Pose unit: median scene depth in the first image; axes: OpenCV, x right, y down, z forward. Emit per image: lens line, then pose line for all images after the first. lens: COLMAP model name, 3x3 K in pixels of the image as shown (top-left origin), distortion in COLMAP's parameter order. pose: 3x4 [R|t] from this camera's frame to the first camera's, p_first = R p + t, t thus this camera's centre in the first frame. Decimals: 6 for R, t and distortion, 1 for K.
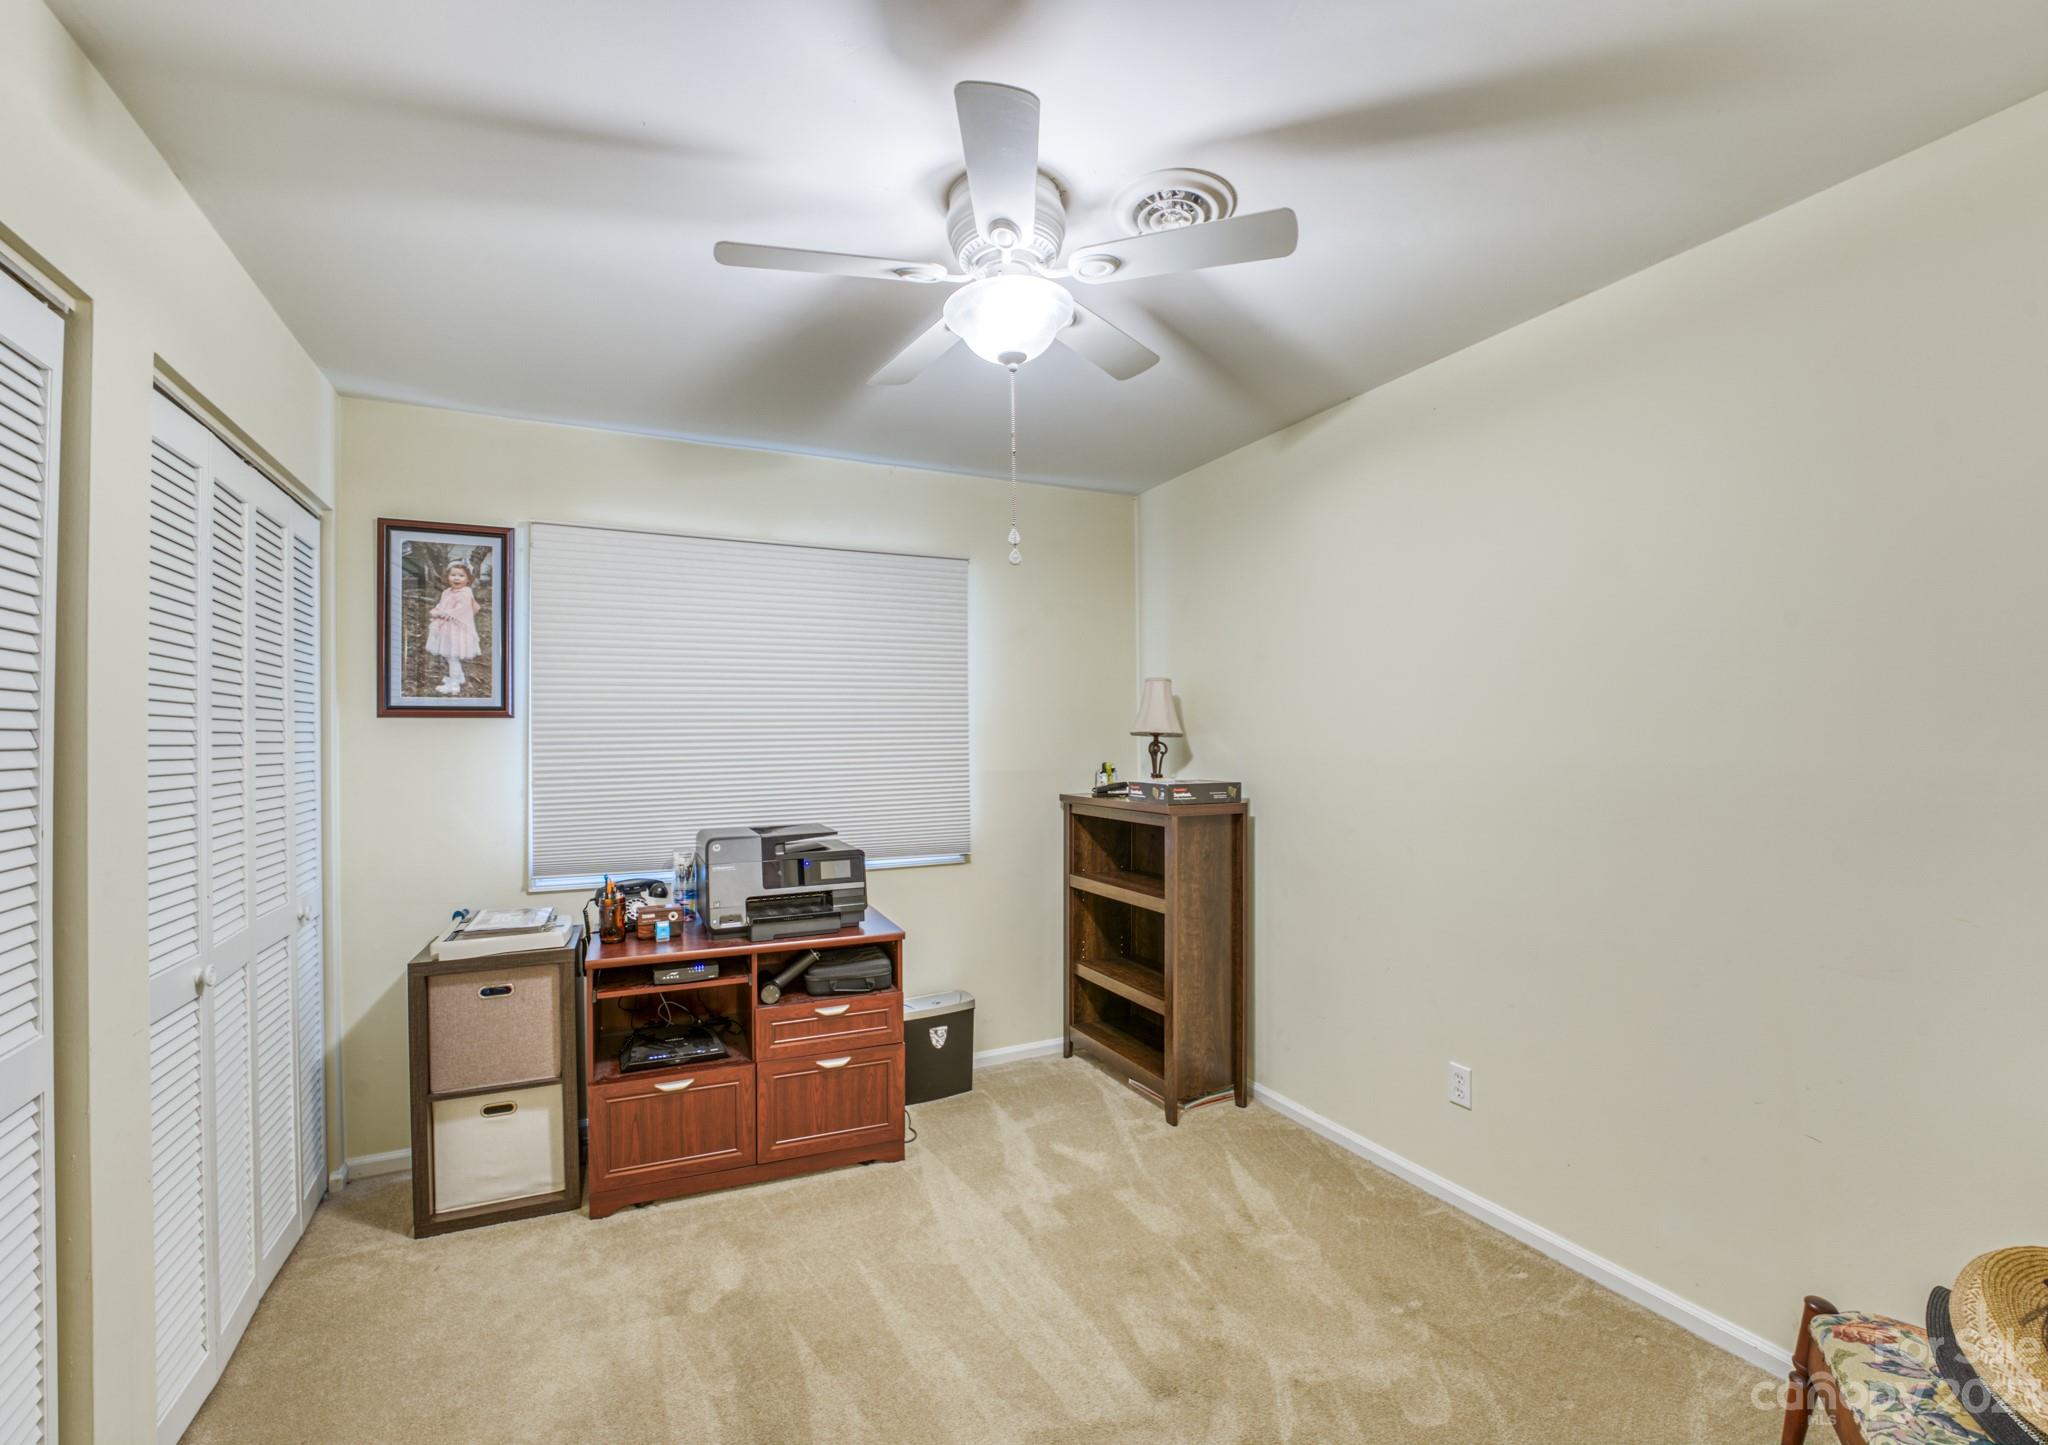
lens RADIAL K [[870.7, 0, 1024.0], [0, 870.7, 722.5], [0, 0, 1]] dist [-0.016024, 0.000012]
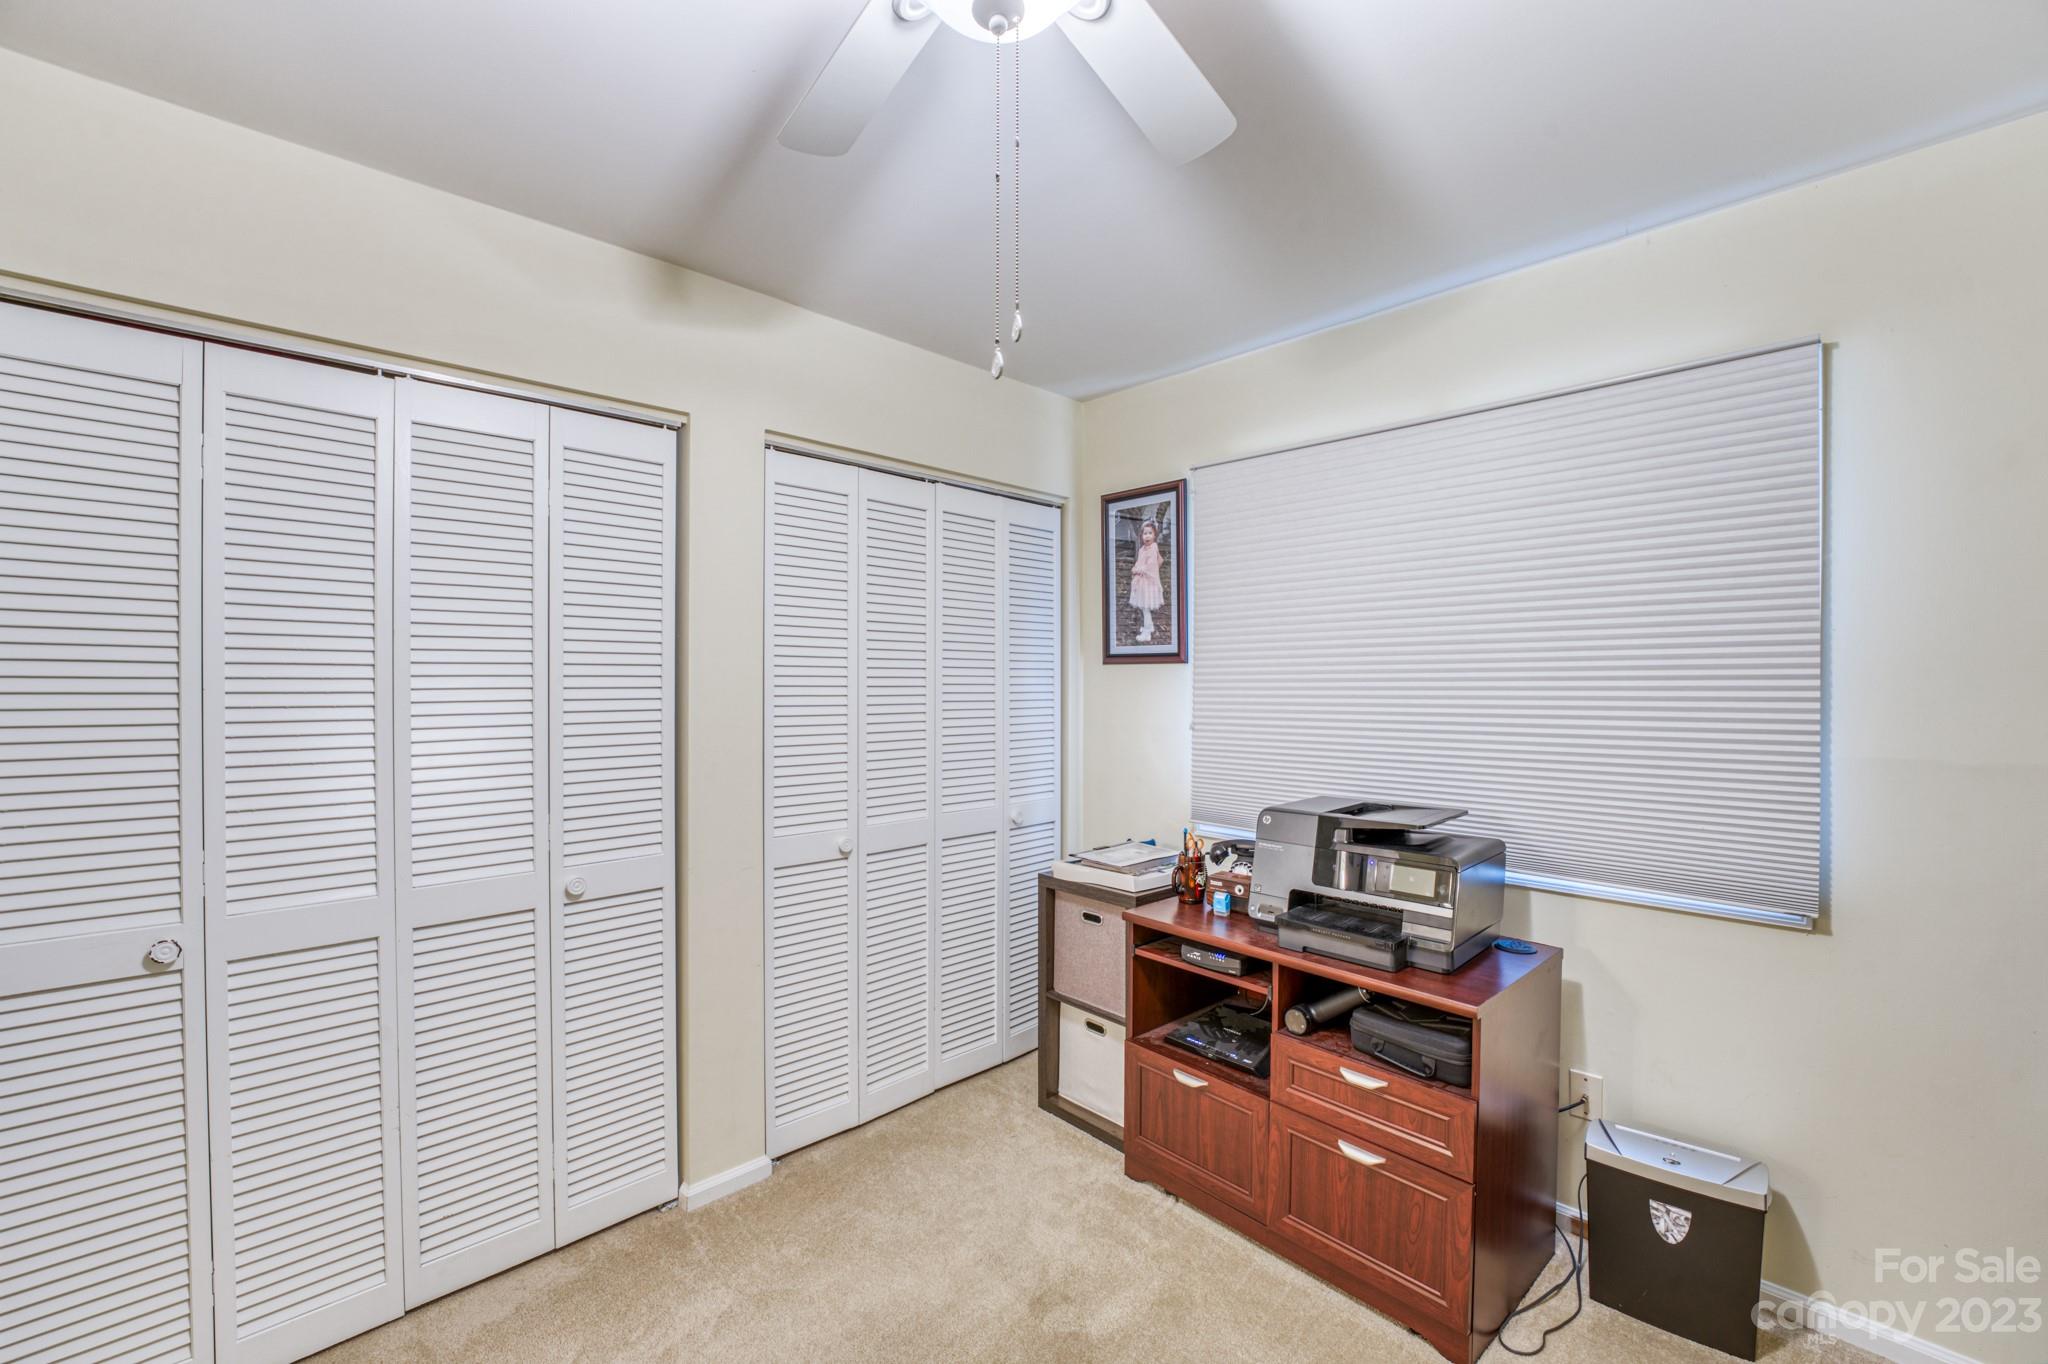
lens RADIAL K [[837.0, 0, 1019.0], [0, 837.0, 688.0], [0, 0, 1]] dist [-0.031770, 0.004058]
pose [[0.338357, 0.015760, -0.940886, 0.291451], [0.001503, 0.999849, 0.017288, 0.006450], [0.941017, -0.007263, 0.338282, 0.500363]]
